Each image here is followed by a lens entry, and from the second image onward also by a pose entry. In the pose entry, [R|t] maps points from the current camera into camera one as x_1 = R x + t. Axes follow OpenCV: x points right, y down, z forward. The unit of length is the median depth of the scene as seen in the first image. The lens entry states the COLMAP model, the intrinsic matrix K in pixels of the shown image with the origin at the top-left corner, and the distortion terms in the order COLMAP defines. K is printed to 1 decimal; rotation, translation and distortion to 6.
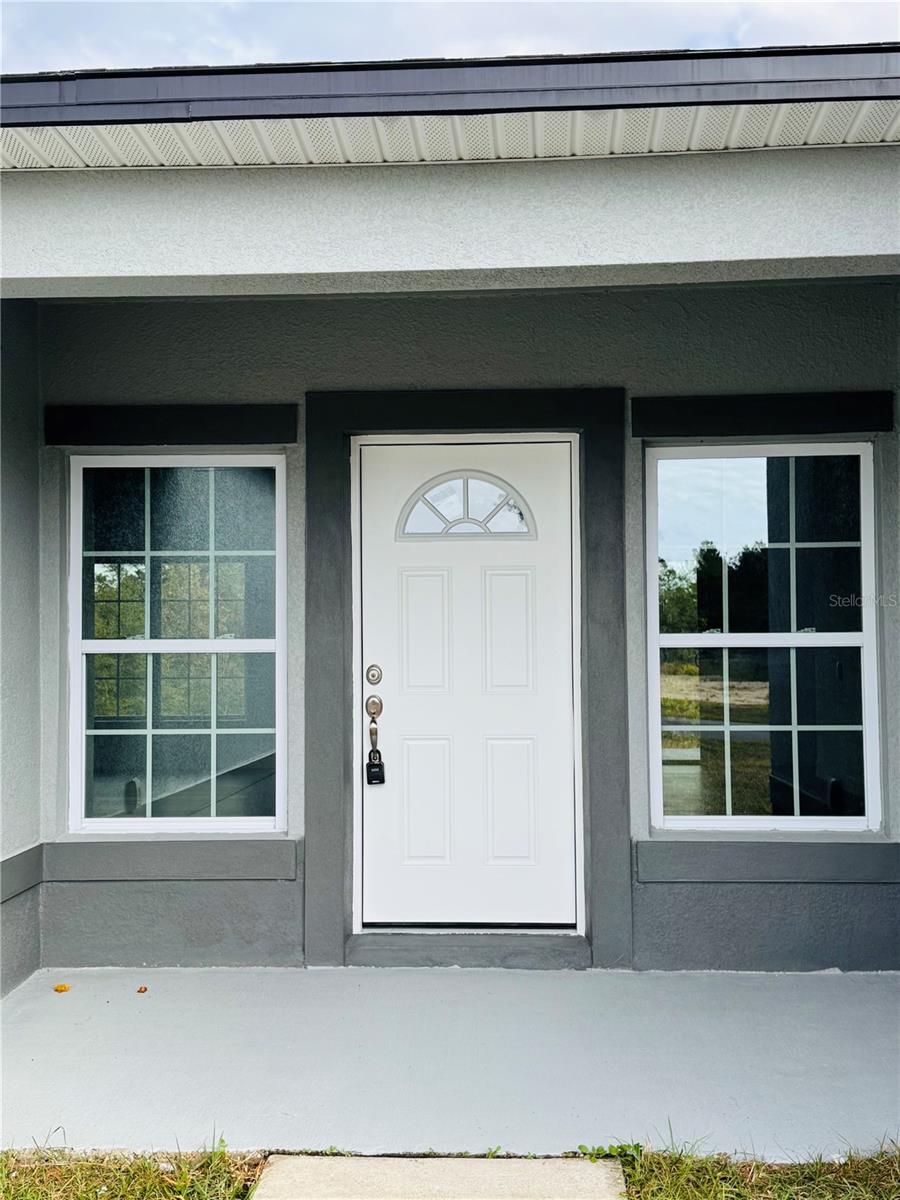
lens RADIAL K [[1306.9, 0, 450.0], [0, 1306.9, 600.0], [0, 0, 1]] dist [0.159140, -0.319542]
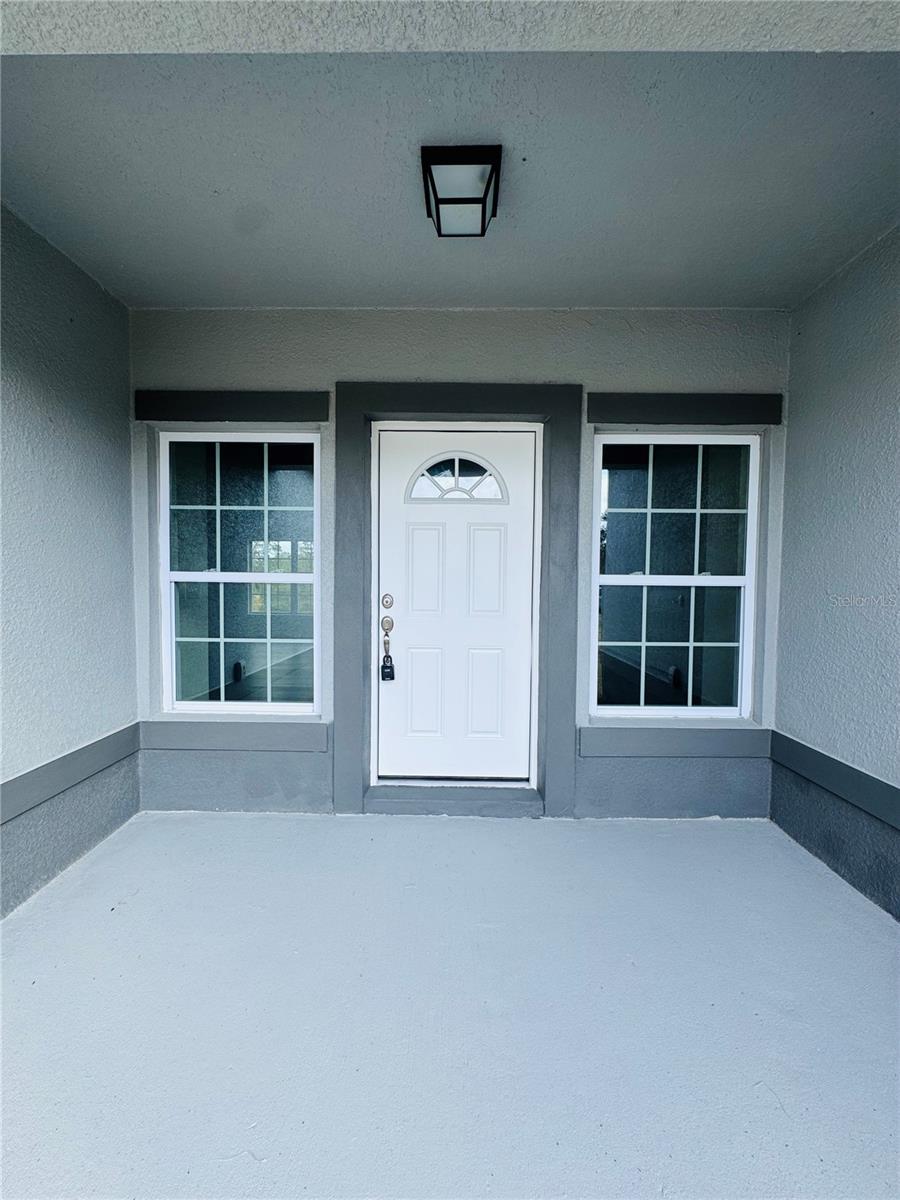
lens RADIAL K [[481.5, 0, 450.3], [0, 481.5, 602.5], [0, 0, 1]] dist [-0.005234, 0.001127]
pose [[0.998737, 0.015620, 0.047753, -0.016935], [-0.019222, 0.996928, 0.075928, 0.019635], [-0.046420, -0.076750, 0.995969, 0.510837]]
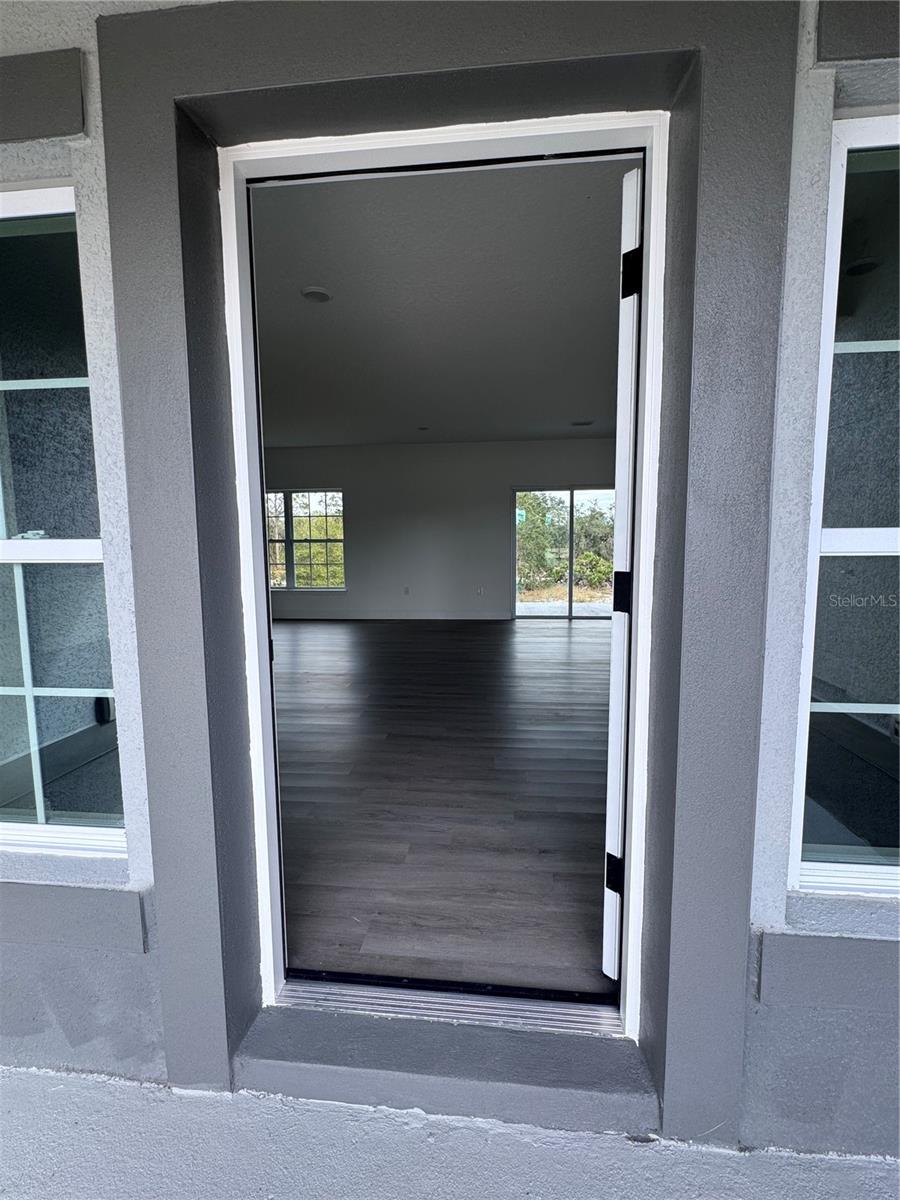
lens RADIAL K [[552.2, 0, 452.2], [0, 552.2, 603.3], [0, 0, 1]] dist [-0.000568, -0.000241]
pose [[0.998710, 0.005228, -0.050510, 0.030184], [0.002195, 0.989310, 0.145812, 0.023146], [0.050732, -0.145735, 0.988022, 0.781744]]
